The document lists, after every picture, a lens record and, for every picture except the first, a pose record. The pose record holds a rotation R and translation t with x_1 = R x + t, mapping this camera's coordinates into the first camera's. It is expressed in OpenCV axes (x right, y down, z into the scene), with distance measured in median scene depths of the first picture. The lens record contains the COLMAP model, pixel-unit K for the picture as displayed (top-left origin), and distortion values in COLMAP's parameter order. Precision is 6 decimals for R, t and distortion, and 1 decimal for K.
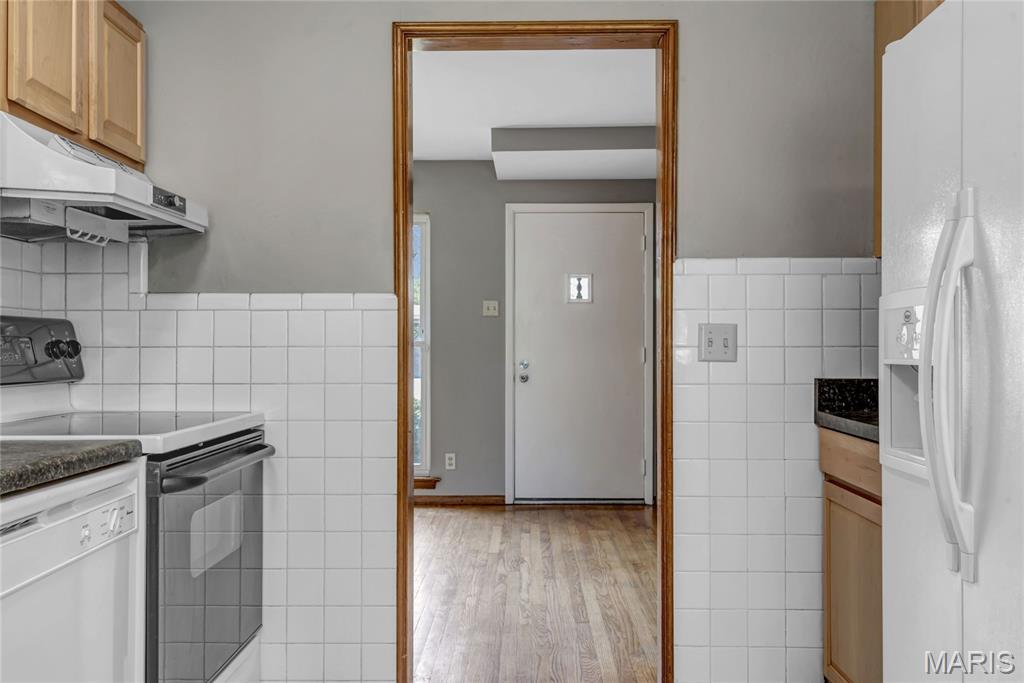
lens RADIAL K [[898.0, 0, 504.6], [0, 898.0, 343.9], [0, 0, 1]] dist [0.018957, 0.010158]
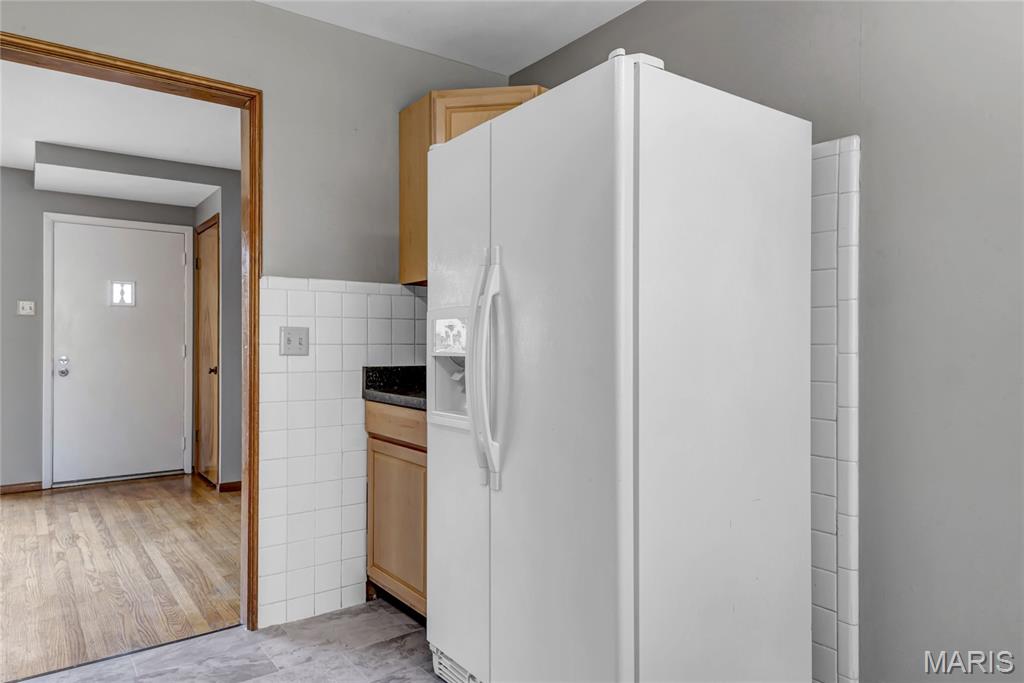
lens RADIAL K [[666.3, 0, 511.2], [0, 666.3, 342.2], [0, 0, 1]] dist [0.038918, -0.020429]
pose [[0.793412, 0.002346, 0.608680, -0.106887], [-0.002796, 0.999996, -0.000210, -0.000720], [-0.608678, -0.001535, 0.793416, 0.020546]]
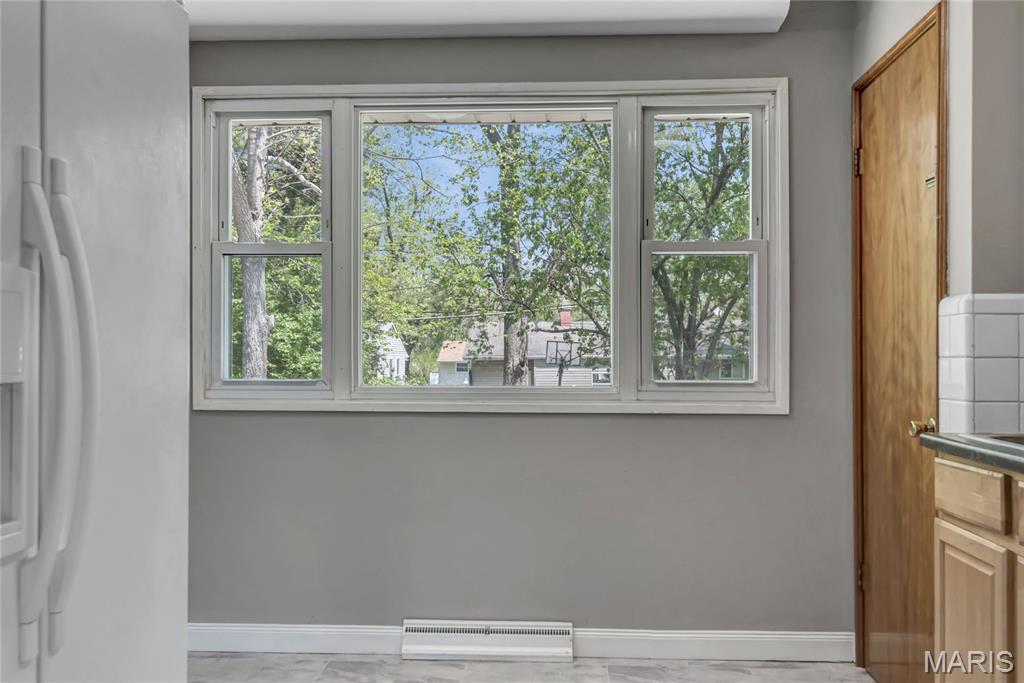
lens RADIAL K [[1024.3, 0, 508.6], [0, 1024.3, 344.1], [0, 0, 1]] dist [0.034523, 0.000000]
pose [[-0.998687, -0.010760, 0.050090, -0.113433], [-0.011611, 0.999793, -0.016712, 0.024973], [-0.049899, -0.017272, -0.998605, 2.195727]]
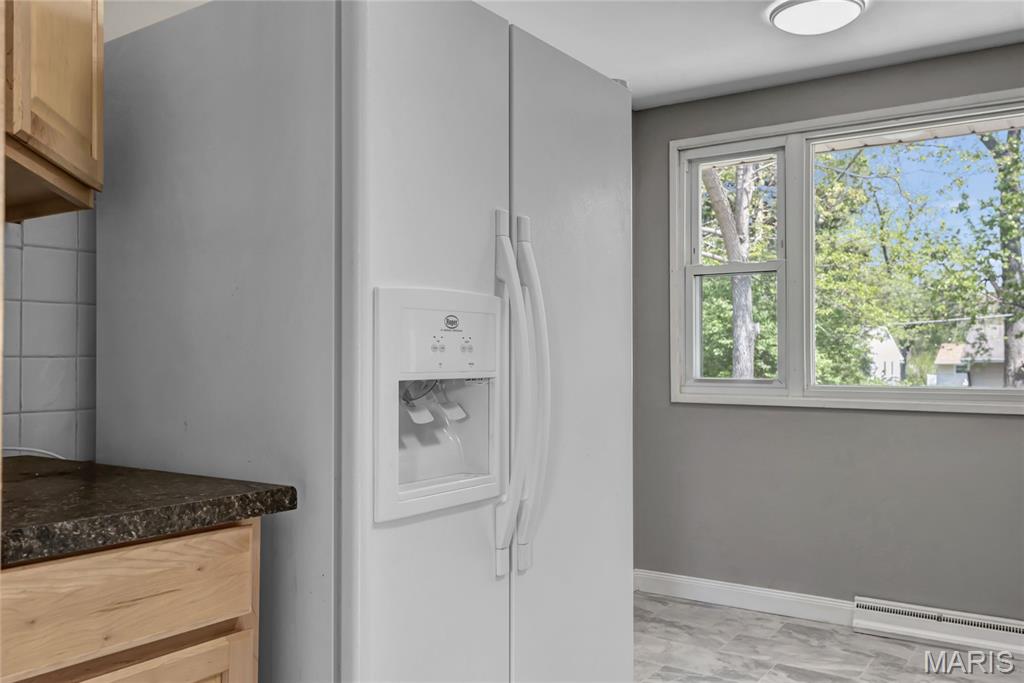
lens RADIAL K [[872.8, 0, 511.0], [0, 872.8, 345.8], [0, 0, 1]] dist [0.046487, -0.028662]
pose [[-0.838441, -0.002525, 0.544986, -0.190508], [-0.011570, 0.999846, -0.013168, 0.024103], [-0.544869, -0.017346, -0.838342, 2.203867]]
